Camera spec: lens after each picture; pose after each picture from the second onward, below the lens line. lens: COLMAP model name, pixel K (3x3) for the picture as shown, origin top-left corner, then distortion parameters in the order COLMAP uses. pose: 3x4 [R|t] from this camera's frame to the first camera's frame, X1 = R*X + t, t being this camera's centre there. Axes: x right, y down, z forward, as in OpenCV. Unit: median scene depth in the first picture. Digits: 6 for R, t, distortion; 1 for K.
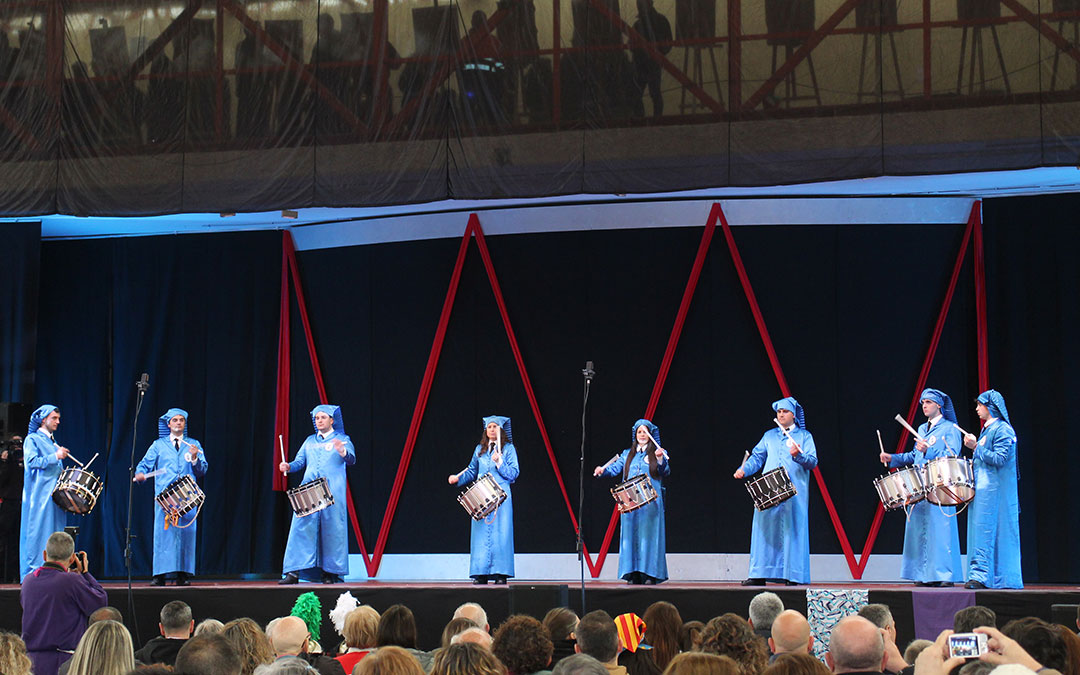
lens RADIAL K [[2460.0, 0, 537.9], [0, 2460.0, 281.1], [0, 0, 1]] dist [0.374084, 0.000000]
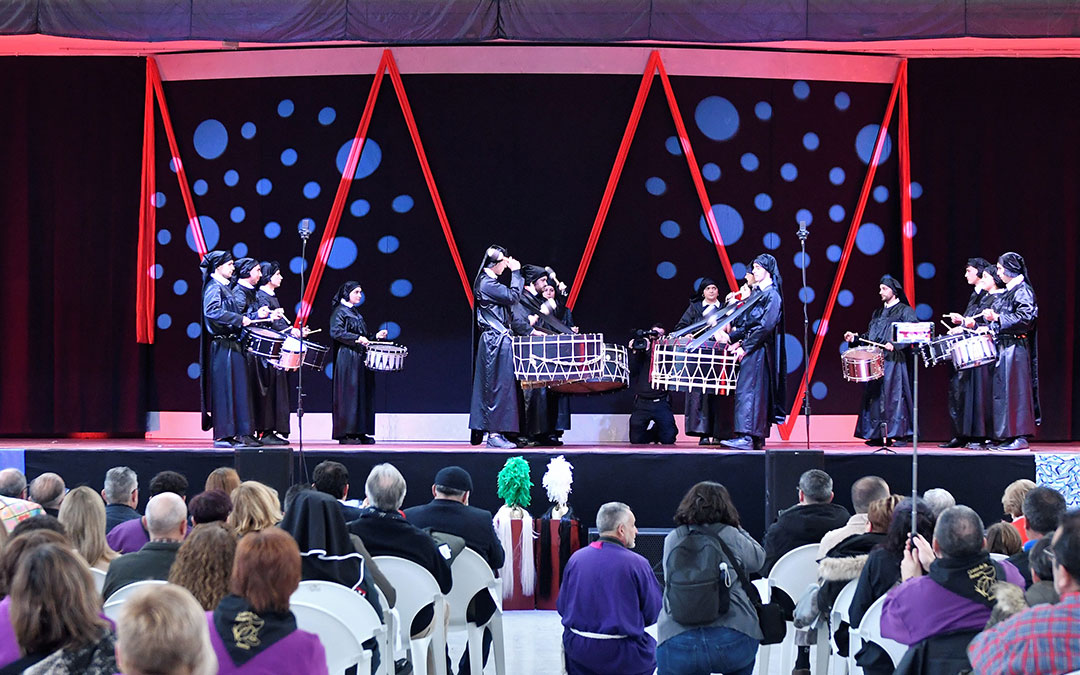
lens RADIAL K [[2593.9, 0, 540.1], [0, 2593.9, 339.2], [0, 0, 1]] dist [0.015776, 0.000000]
pose [[0.956645, 0.012969, 0.290968, -0.289974], [-0.037444, 0.996194, 0.078706, 0.002358], [-0.288840, -0.086188, 0.953490, 0.048256]]
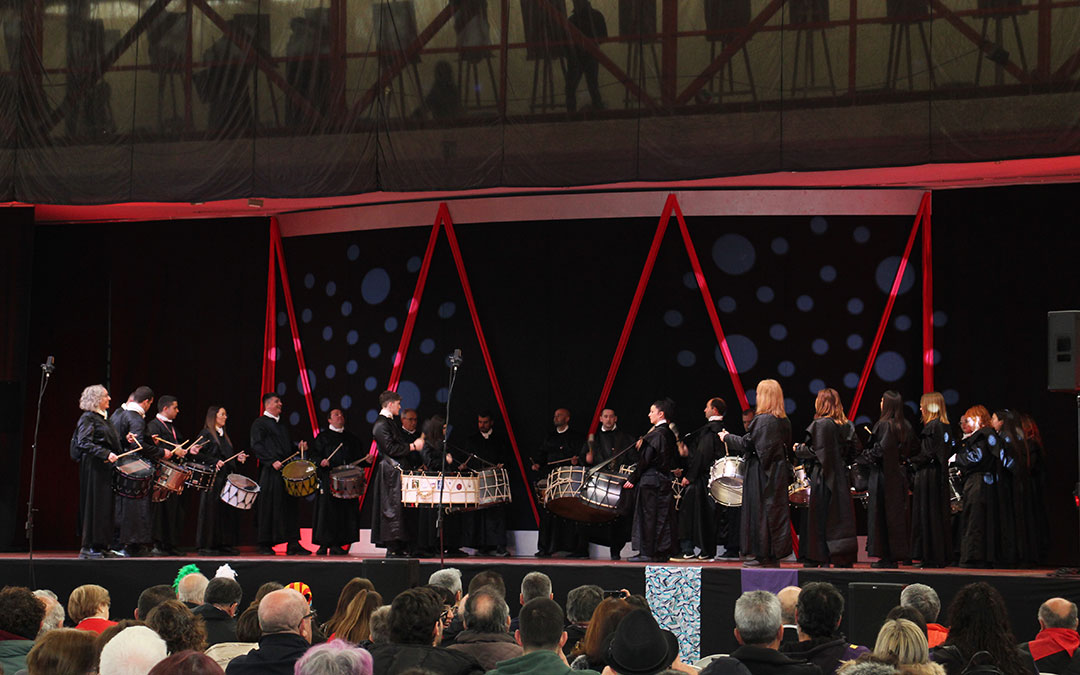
lens RADIAL K [[2460.0, 0, 549.6], [0, 2460.0, 334.2], [0, 0, 1]] dist [0.374084, 0.000000]
pose [[0.997419, 0.008917, -0.071240, 0.105634], [-0.006809, 0.999533, 0.029776, -0.004035], [0.071472, -0.029214, 0.997015, -0.033460]]
